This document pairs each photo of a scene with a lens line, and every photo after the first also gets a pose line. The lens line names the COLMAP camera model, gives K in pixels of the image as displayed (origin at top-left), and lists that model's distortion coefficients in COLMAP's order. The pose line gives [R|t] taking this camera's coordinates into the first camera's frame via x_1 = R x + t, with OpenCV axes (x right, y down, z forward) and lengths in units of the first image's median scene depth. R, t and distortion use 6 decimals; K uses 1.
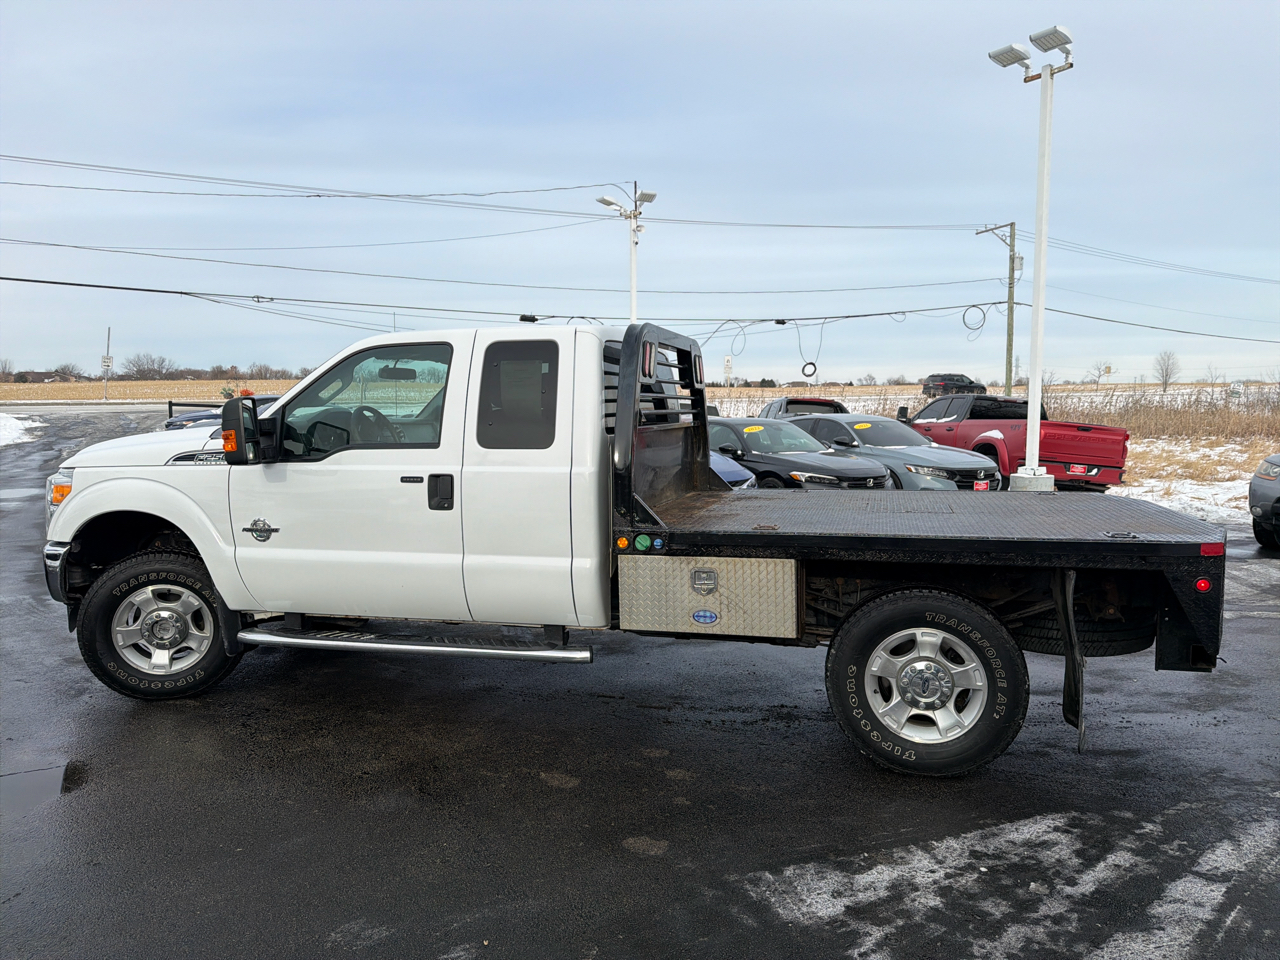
lens RADIAL K [[888.0, 0, 642.5], [0, 888.0, 480.4], [0, 0, 1]] dist [0.057256, -0.082121]
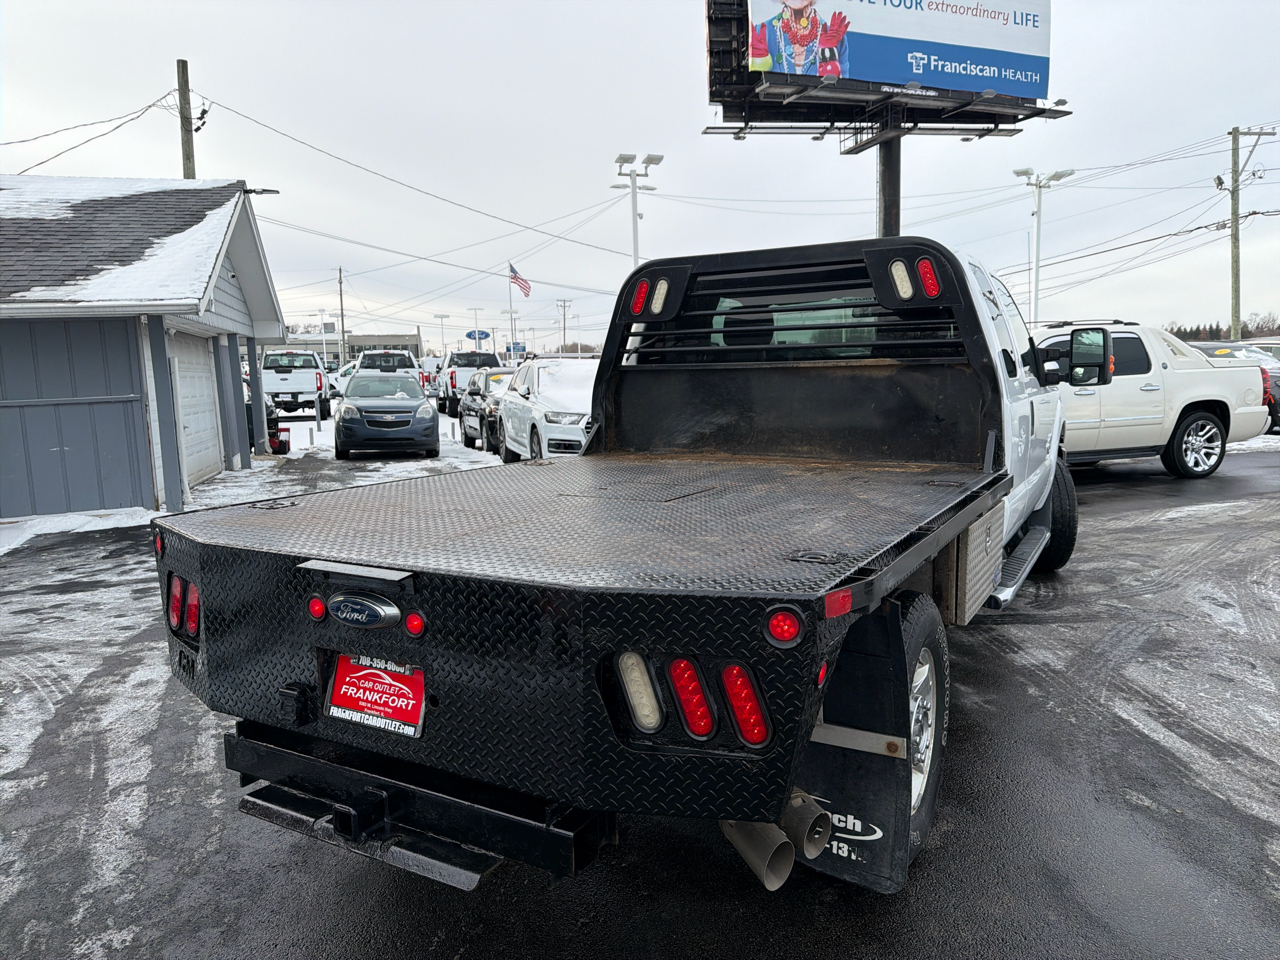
lens RADIAL K [[897.2, 0, 642.9], [0, 897.2, 479.9], [0, 0, 1]] dist [0.007976, -0.016281]
pose [[-0.247082, 0.133572, -0.959744, 1.020600], [-0.062578, 0.986186, 0.153363, -0.089186], [0.966972, 0.097952, -0.235310, 1.260693]]
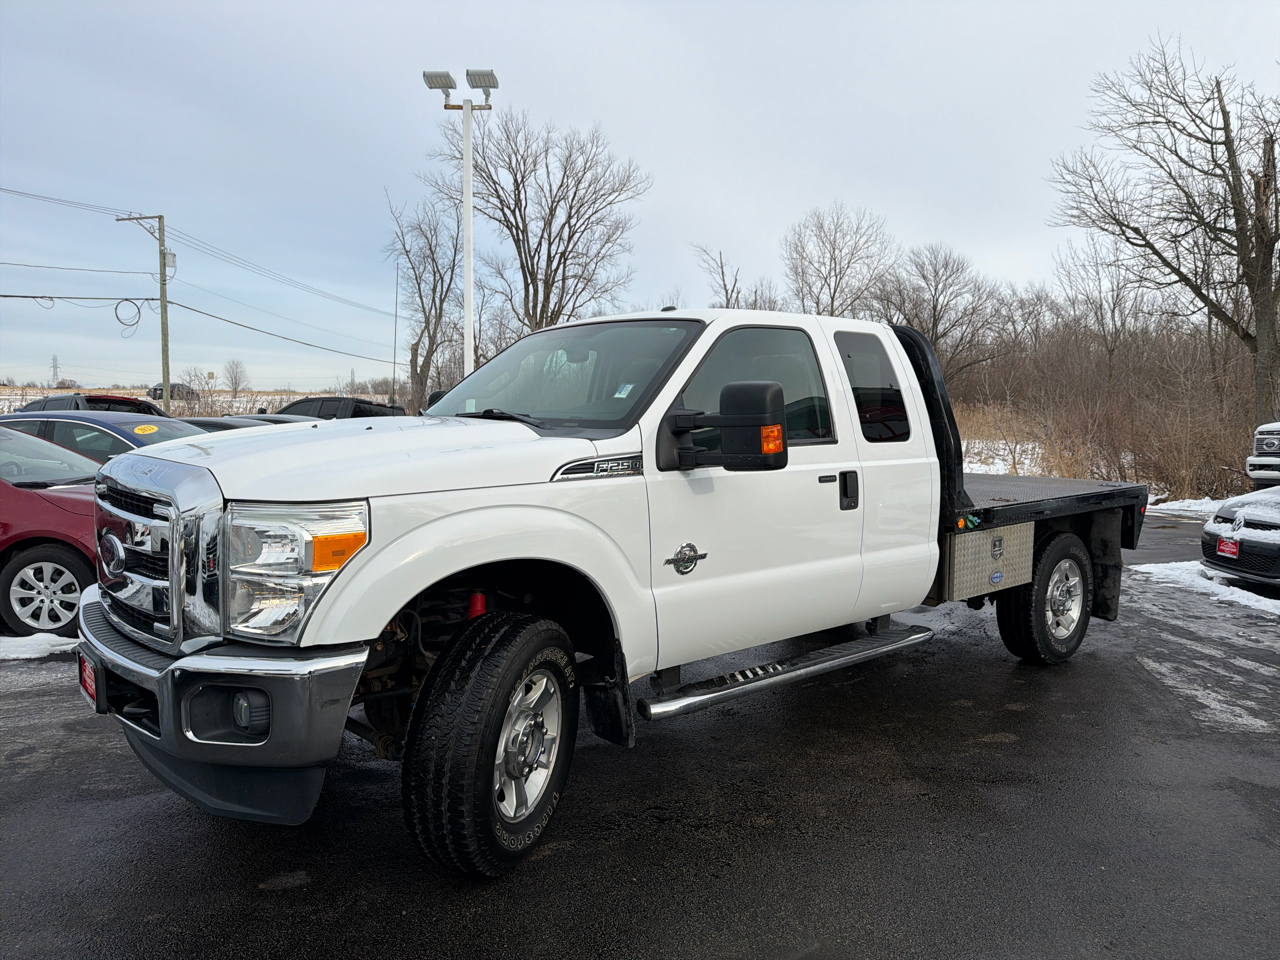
lens RADIAL K [[890.7, 0, 642.0], [0, 890.7, 486.6], [0, 0, 1]] dist [0.073073, -0.104187]
pose [[0.565001, -0.057070, 0.823114, -1.114686], [0.056996, 0.997922, 0.030067, -0.031297], [-0.823119, 0.029926, 0.567079, 0.643423]]
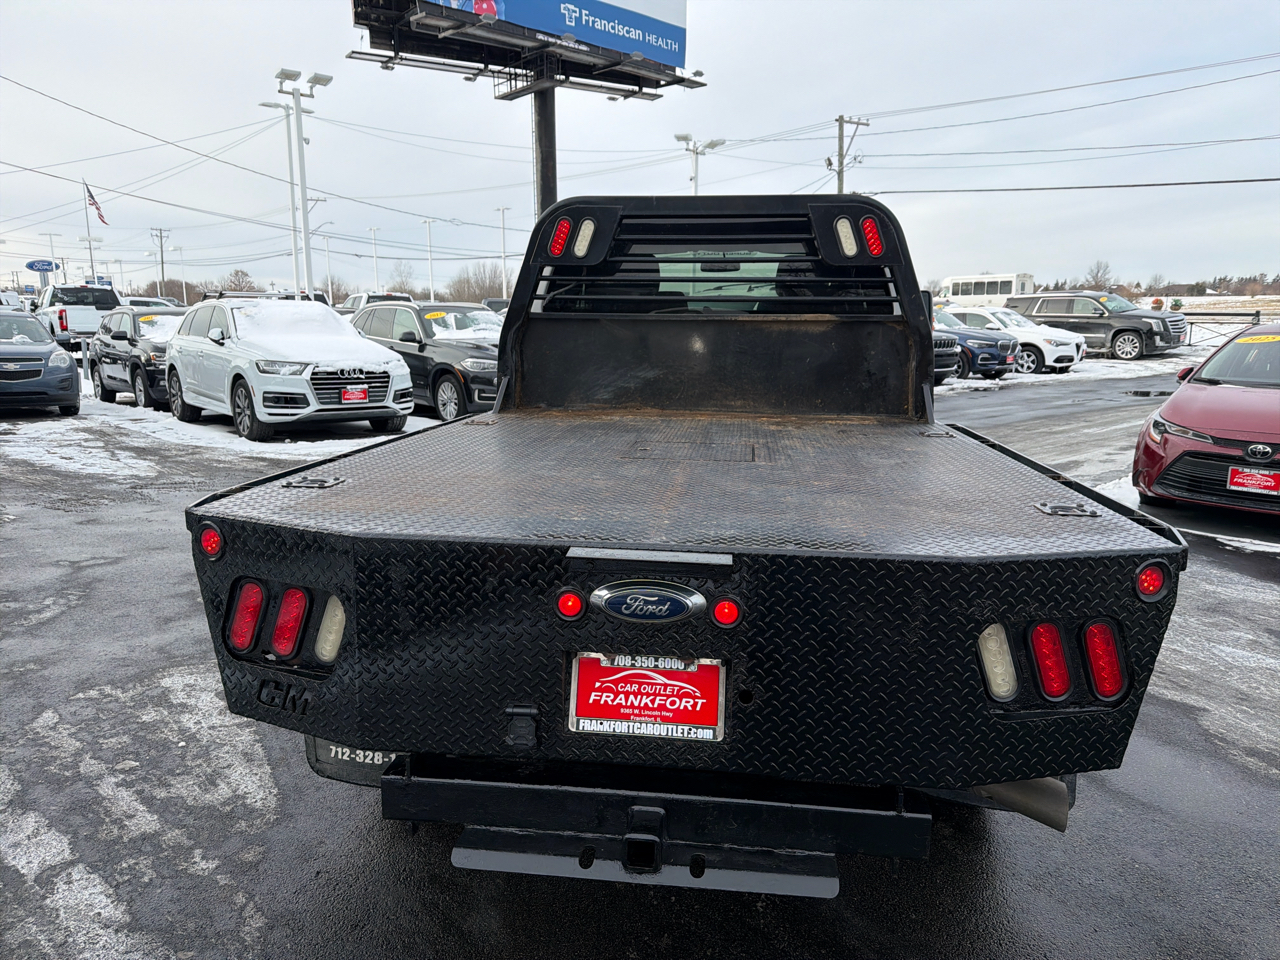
lens RADIAL K [[899.6, 0, 639.4], [0, 899.6, 478.3], [0, 0, 1]] dist [0.034273, -0.044180]
pose [[0.144708, 0.185270, -0.971975, 0.991416], [-0.094665, 0.980400, 0.172782, -0.062596], [0.984936, 0.067009, 0.159410, 0.941588]]
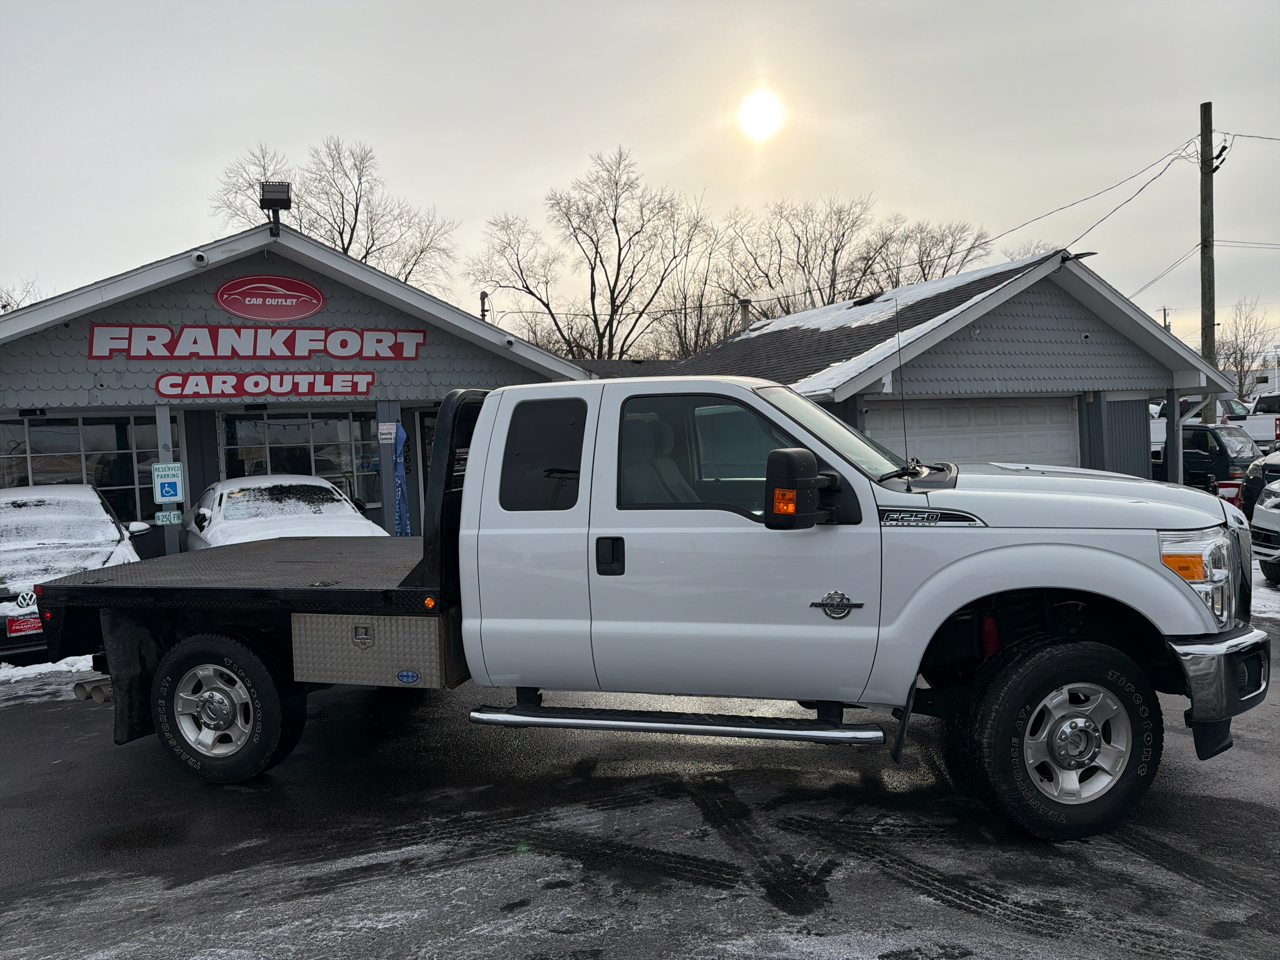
lens RADIAL K [[888.1, 0, 636.8], [0, 888.1, 481.8], [0, 0, 1]] dist [0.011595, -0.019571]
pose [[-0.998557, 0.052751, 0.010087, -0.151471], [0.053634, 0.989195, 0.136443, -0.231383], [-0.002780, 0.136787, -0.990597, 2.358356]]
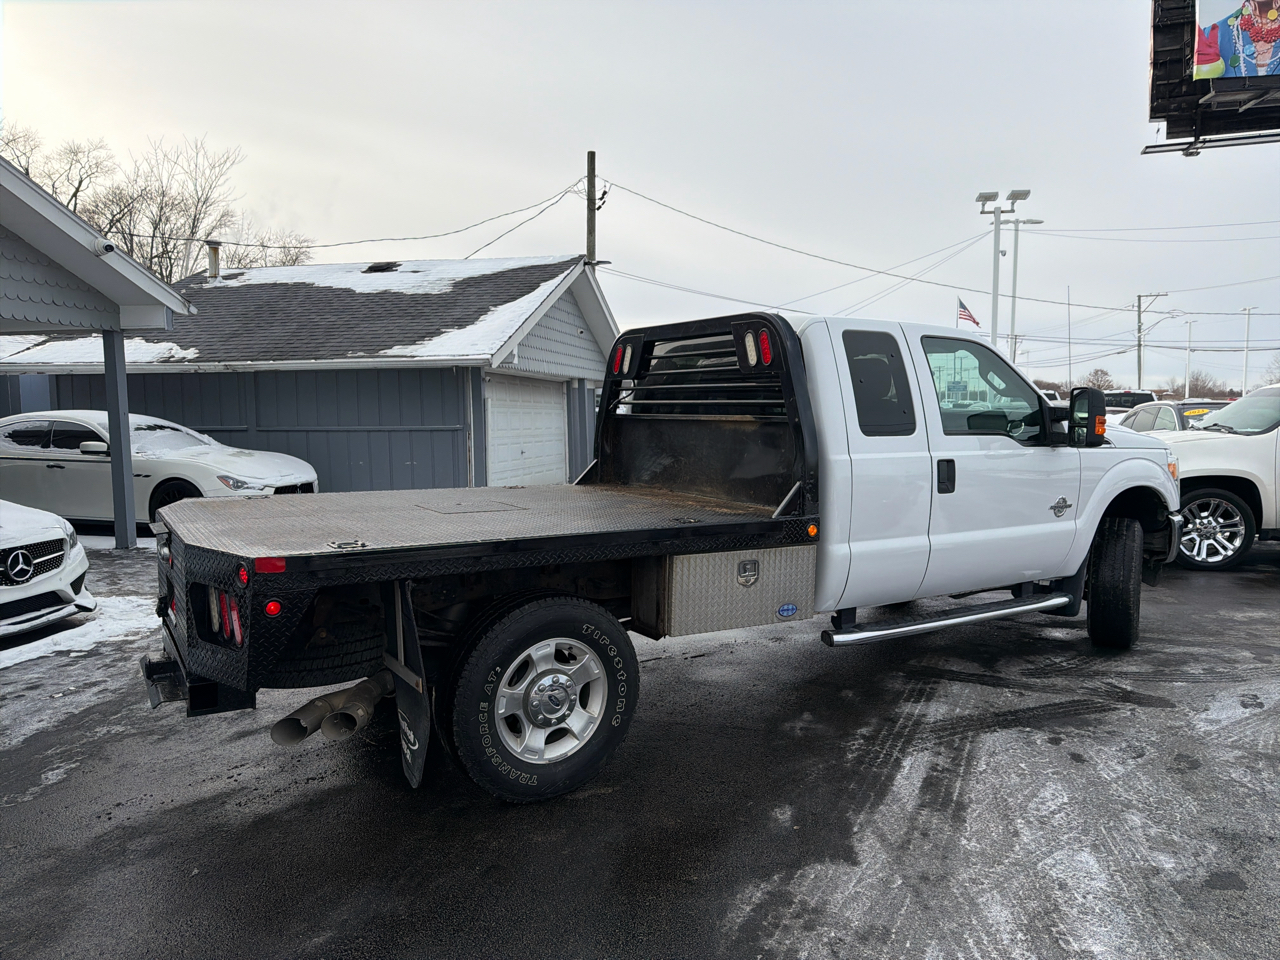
lens RADIAL K [[889.8, 0, 642.5], [0, 889.8, 483.5], [0, 0, 1]] dist [0.020397, -0.025360]
pose [[-0.674802, 0.067767, -0.734881, 0.922623], [-0.061148, 0.987217, 0.147185, -0.153825], [0.735461, 0.144258, -0.662032, 1.887482]]
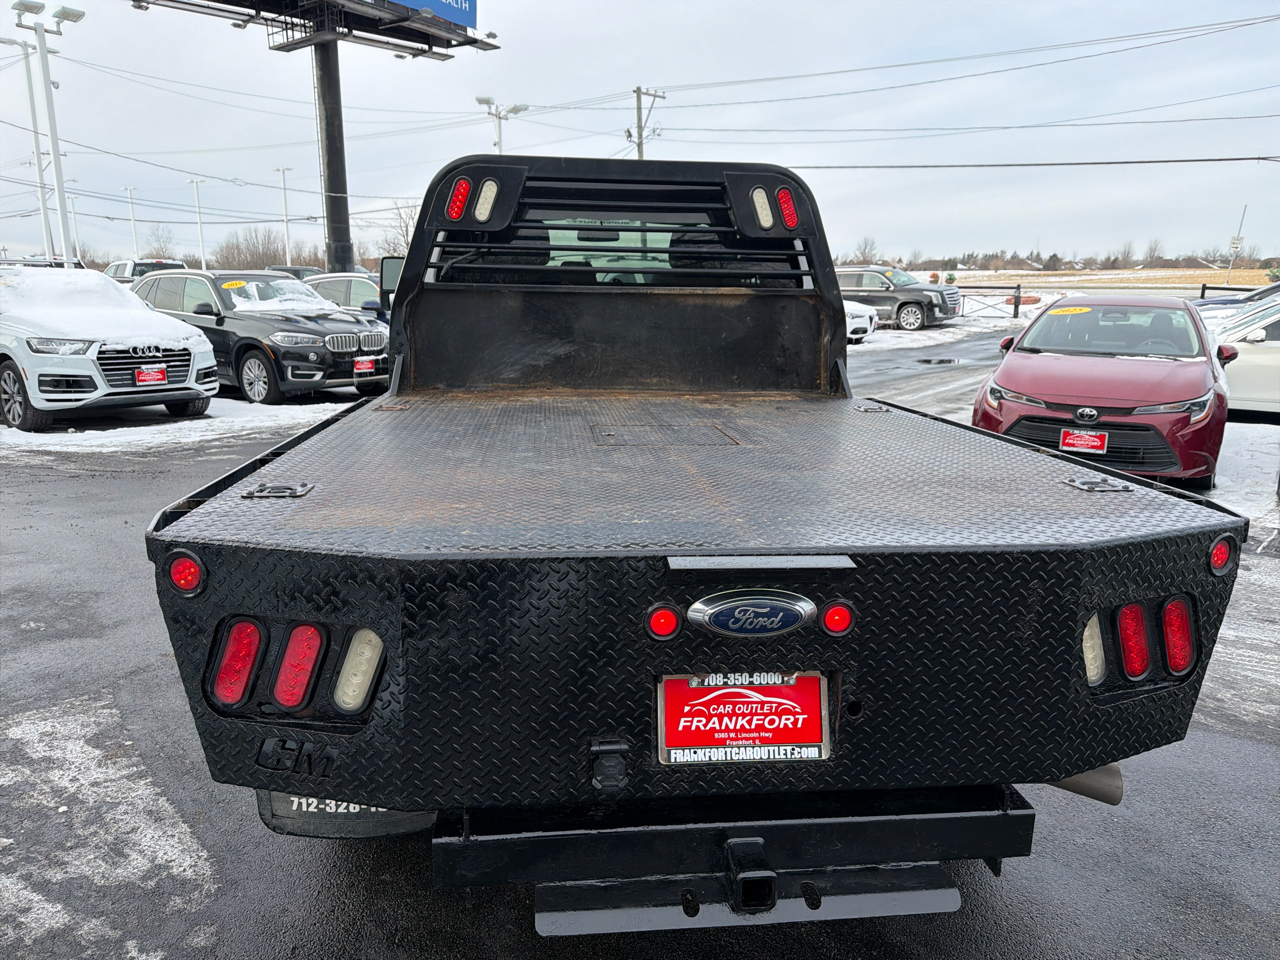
lens RADIAL K [[903.8, 0, 638.8], [0, 903.8, 478.8], [0, 0, 1]] dist [0.019226, -0.022800]
pose [[0.359645, 0.203940, -0.910530, 0.911539], [-0.094893, 0.978757, 0.181740, -0.052899], [0.928252, 0.021041, 0.371357, 0.836442]]
